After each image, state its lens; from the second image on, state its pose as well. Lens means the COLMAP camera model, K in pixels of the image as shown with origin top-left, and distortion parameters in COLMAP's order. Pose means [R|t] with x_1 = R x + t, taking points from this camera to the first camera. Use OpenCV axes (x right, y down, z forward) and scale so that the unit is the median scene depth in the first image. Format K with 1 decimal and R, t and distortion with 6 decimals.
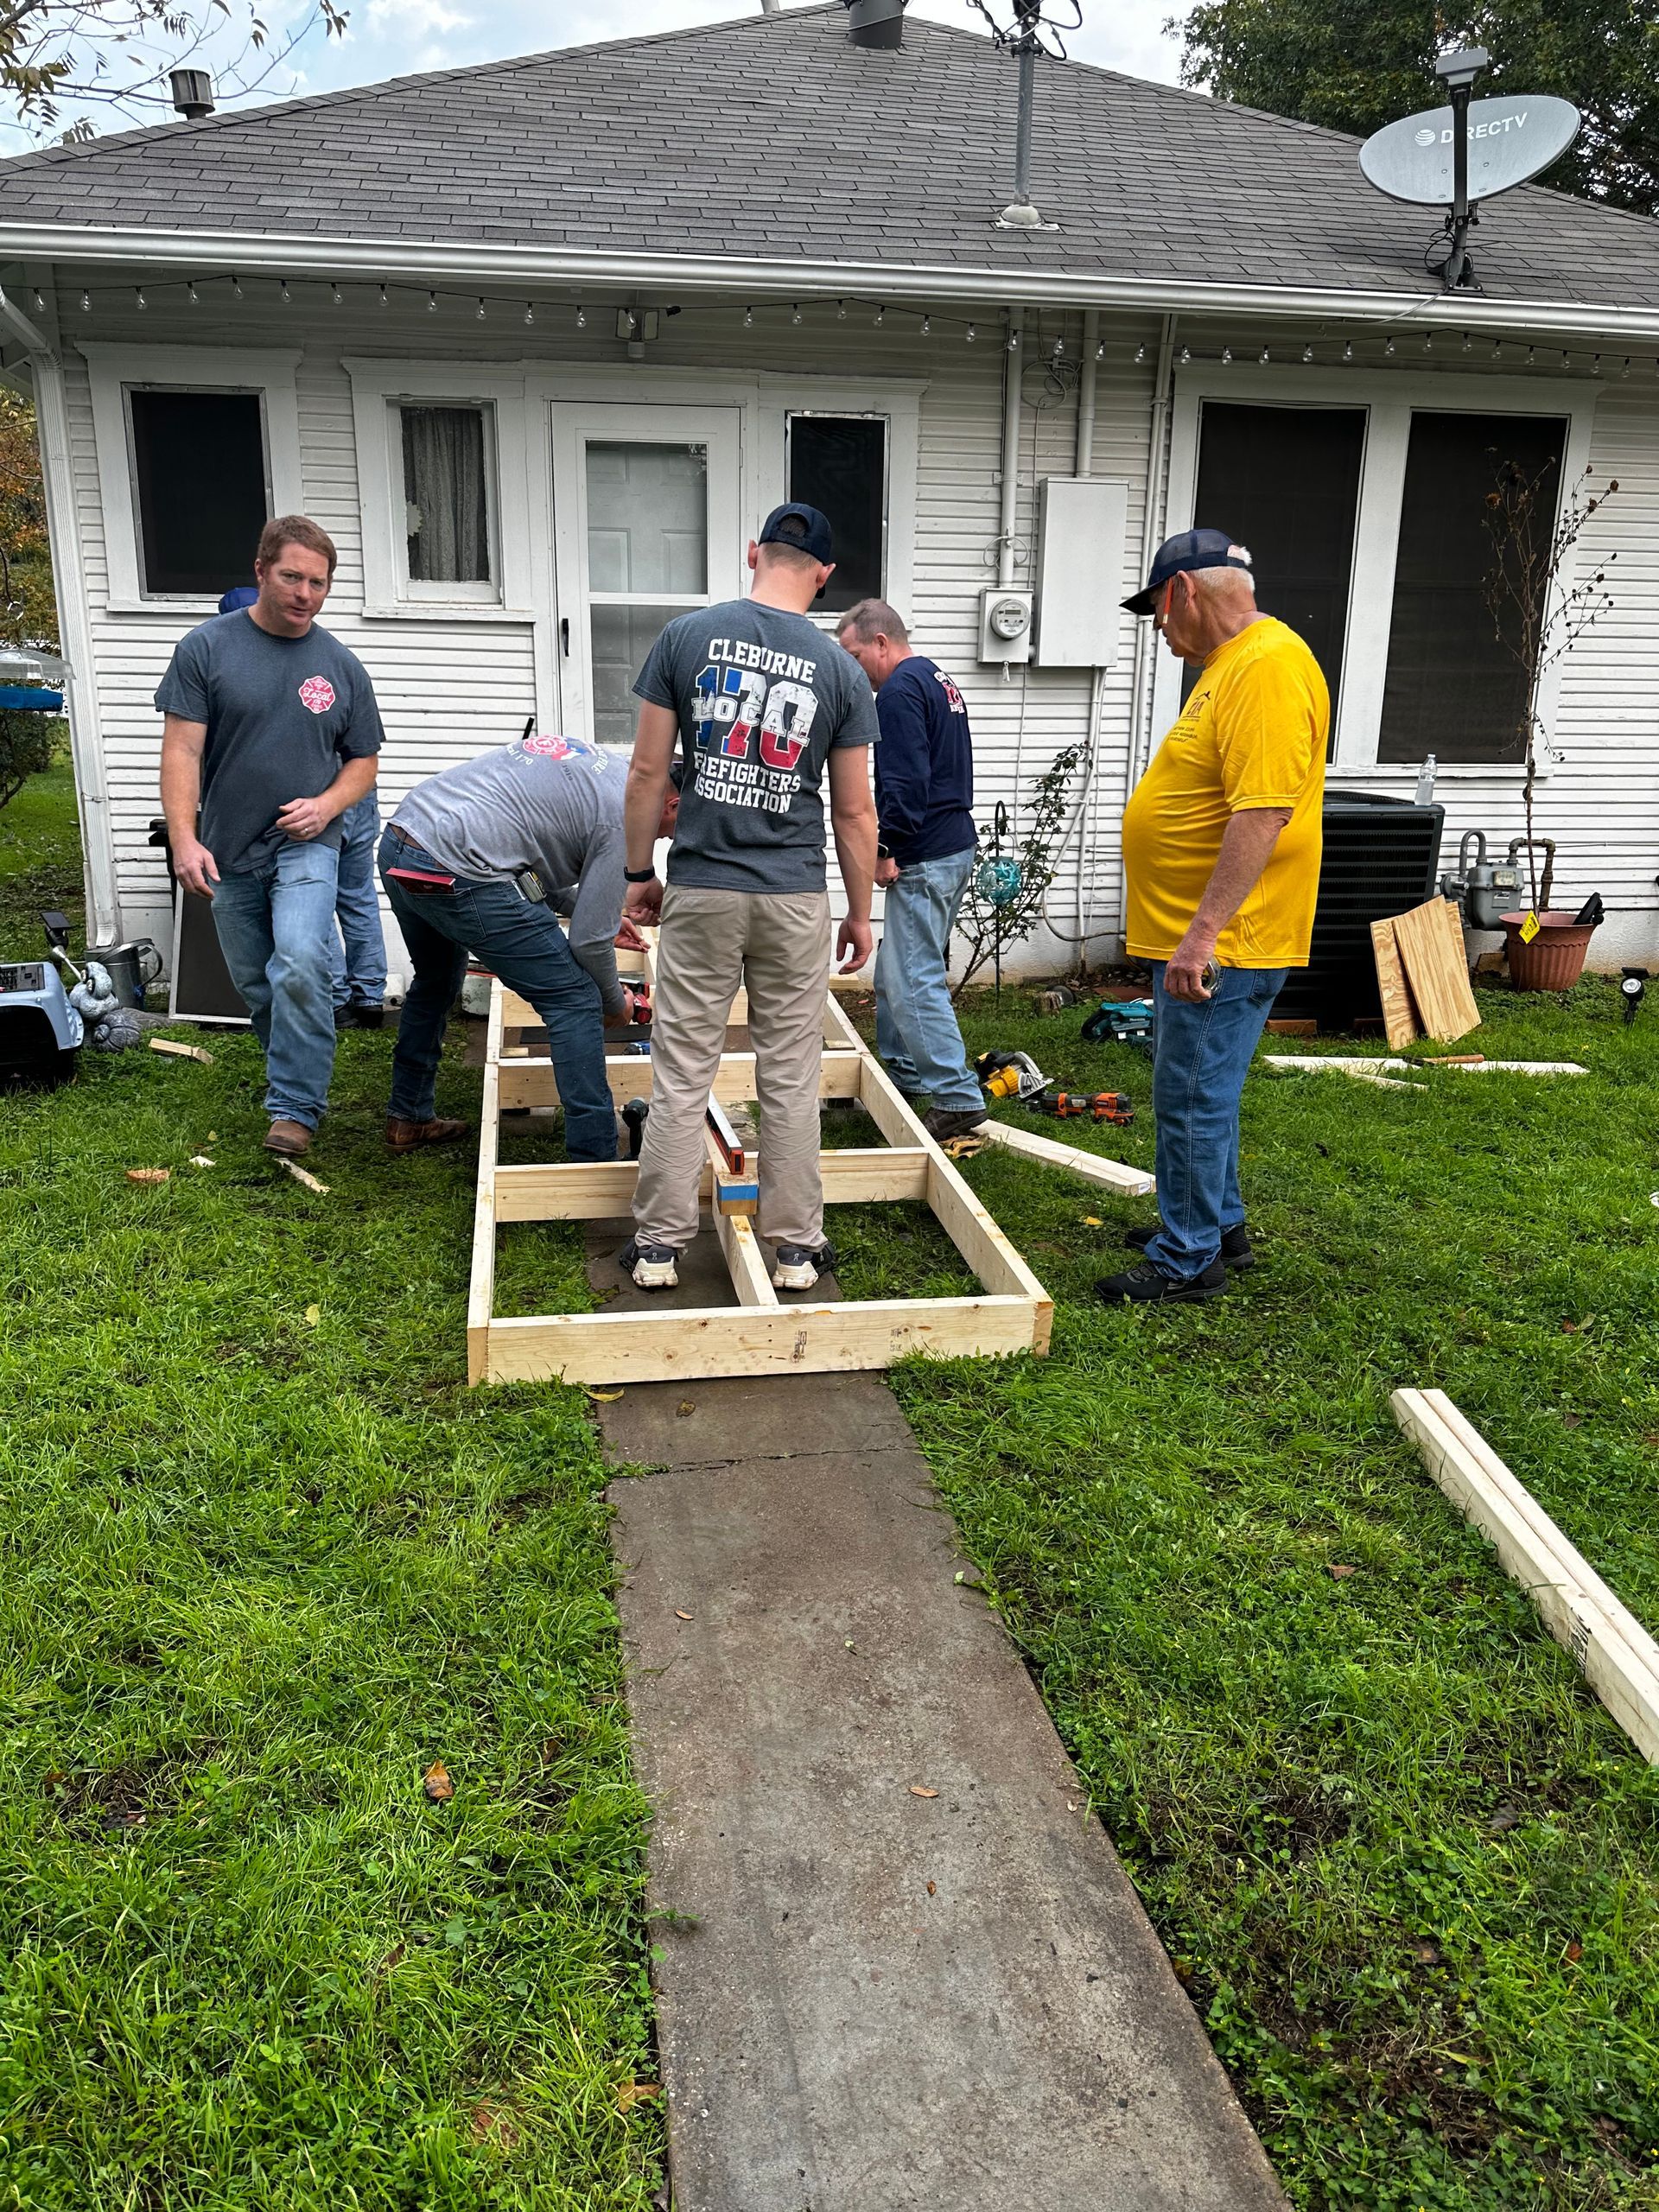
lens RADIAL K [[1560.2, 0, 829.5], [0, 1560.2, 1106.0], [0, 0, 1]] dist [-0.003542, 0.002110]
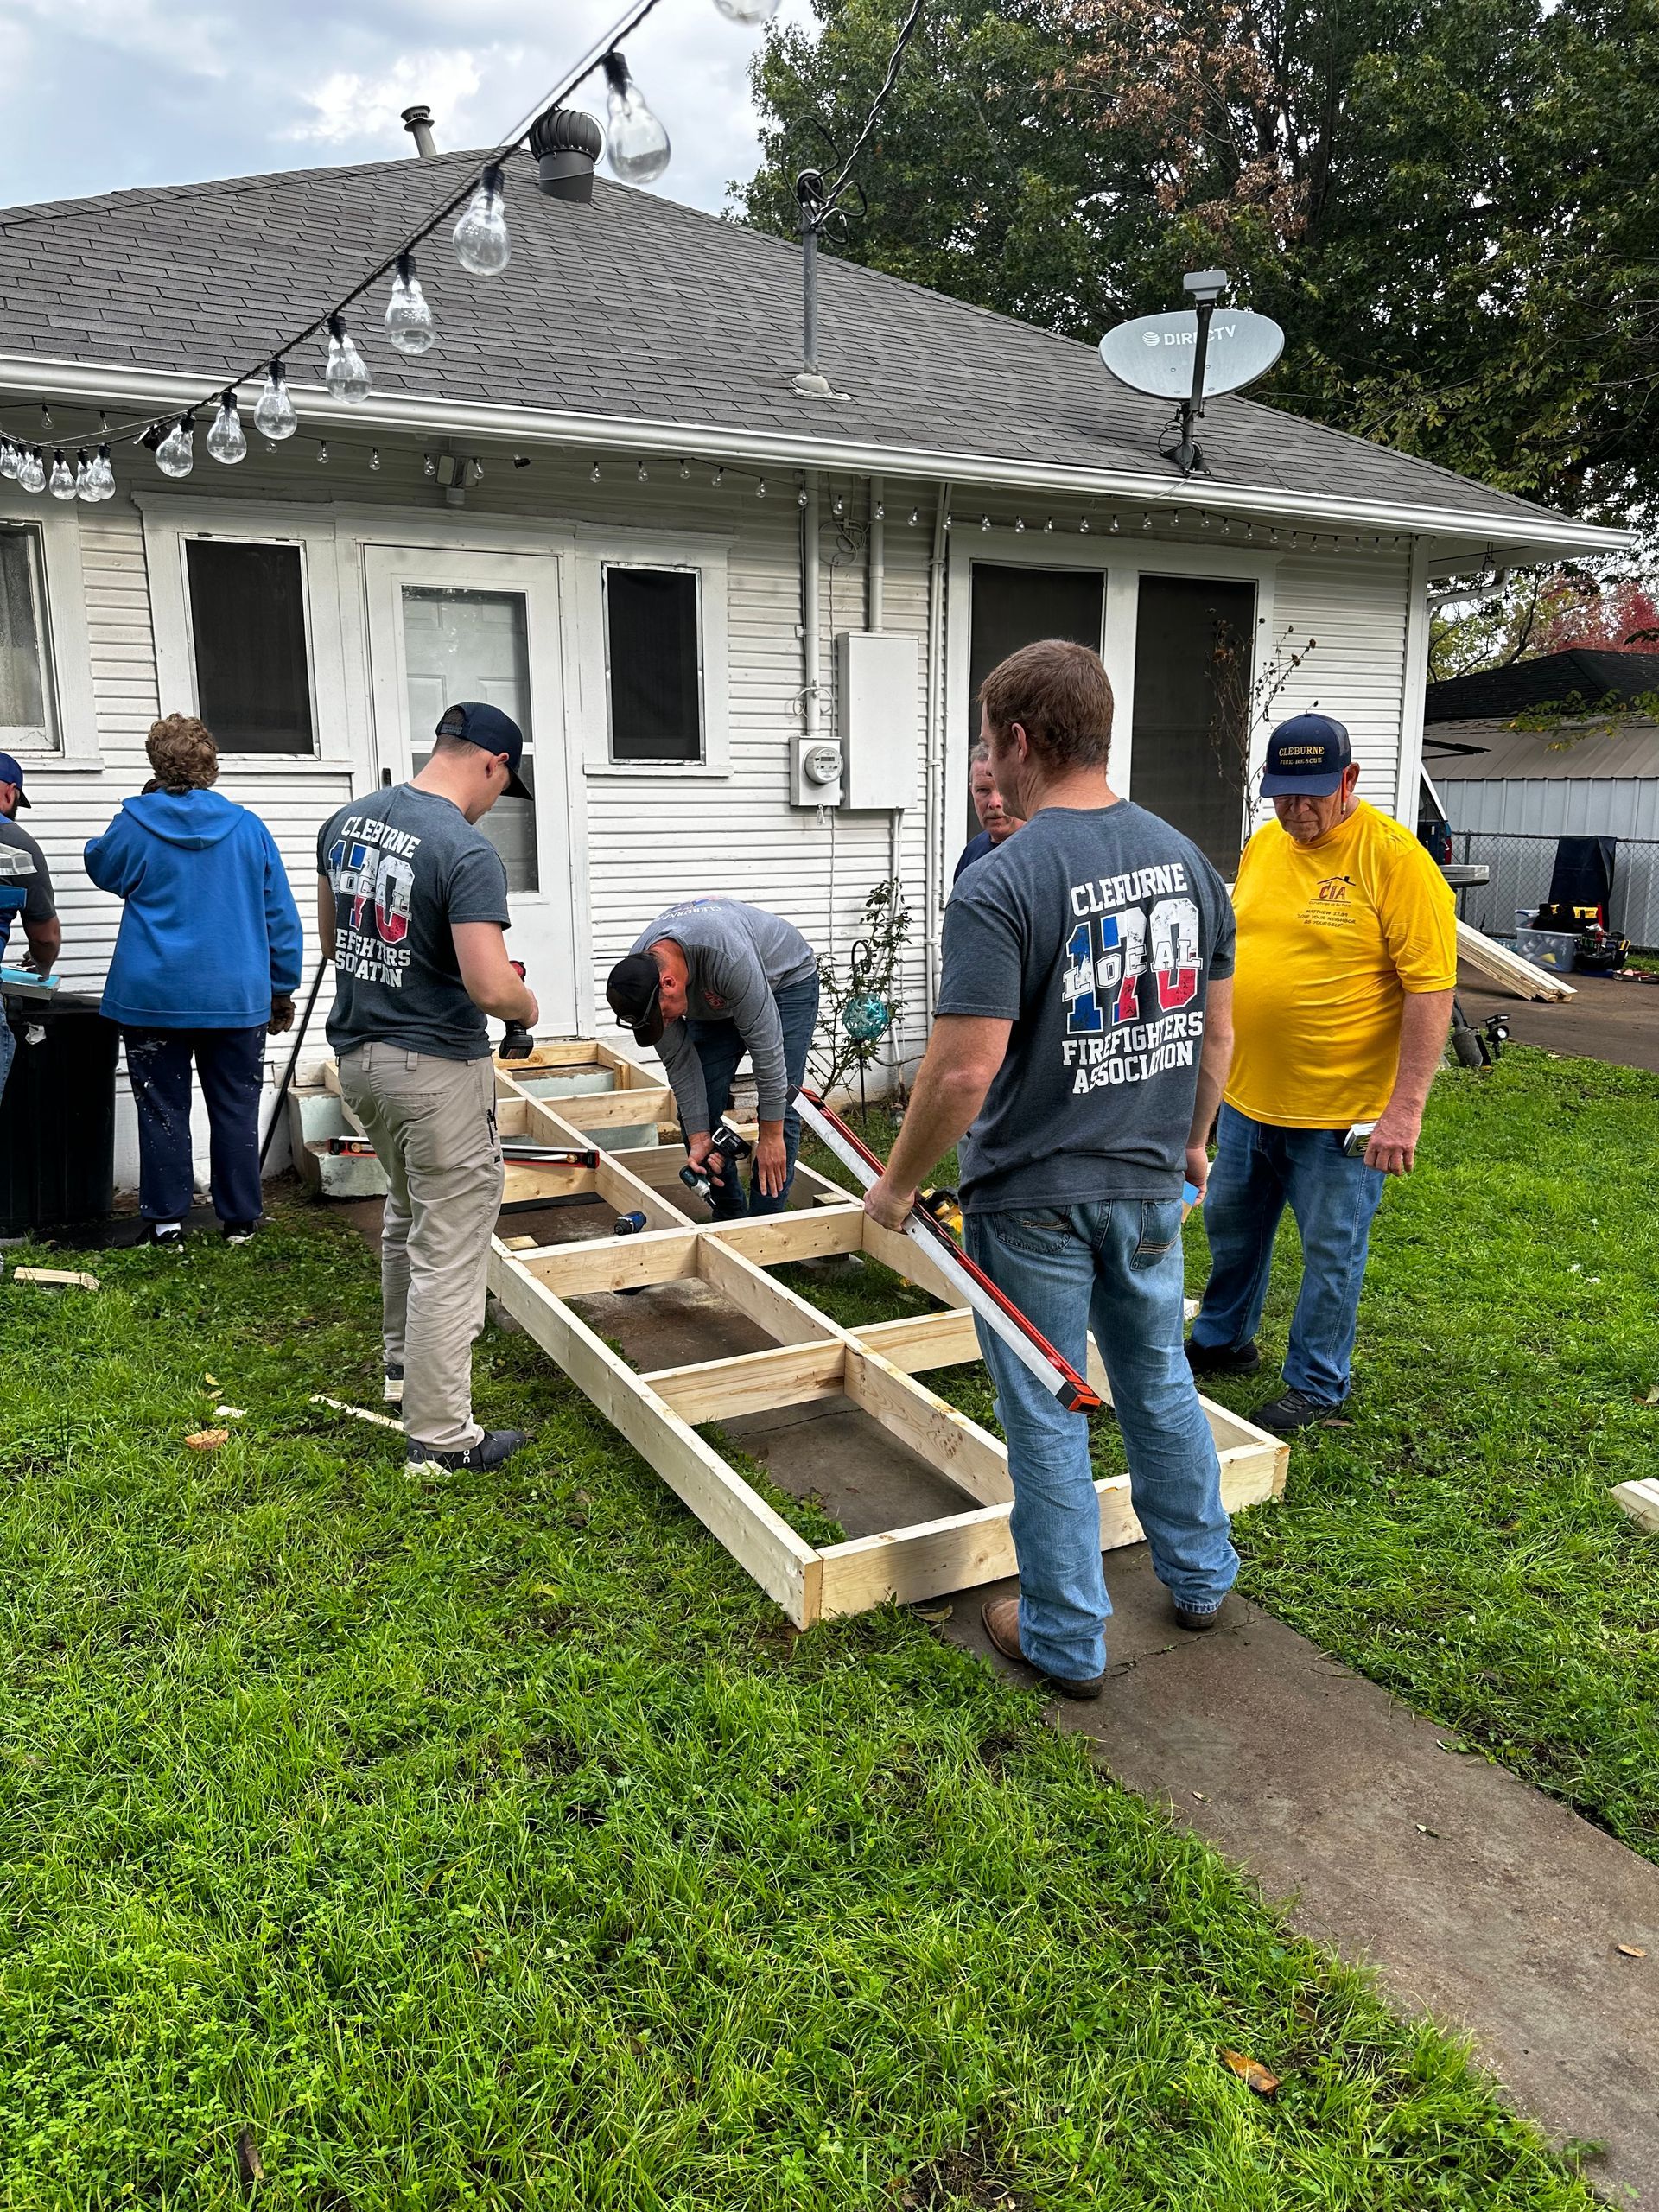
lens RADIAL K [[1542.0, 0, 829.5], [0, 1542.0, 1106.0], [0, 0, 1]] dist [0.064105, -0.090247]
pose [[0.949933, -0.077858, 0.302597, -0.216723], [0.096367, 0.994249, -0.046705, -0.039754], [-0.297221, 0.073527, 0.951974, 0.037770]]
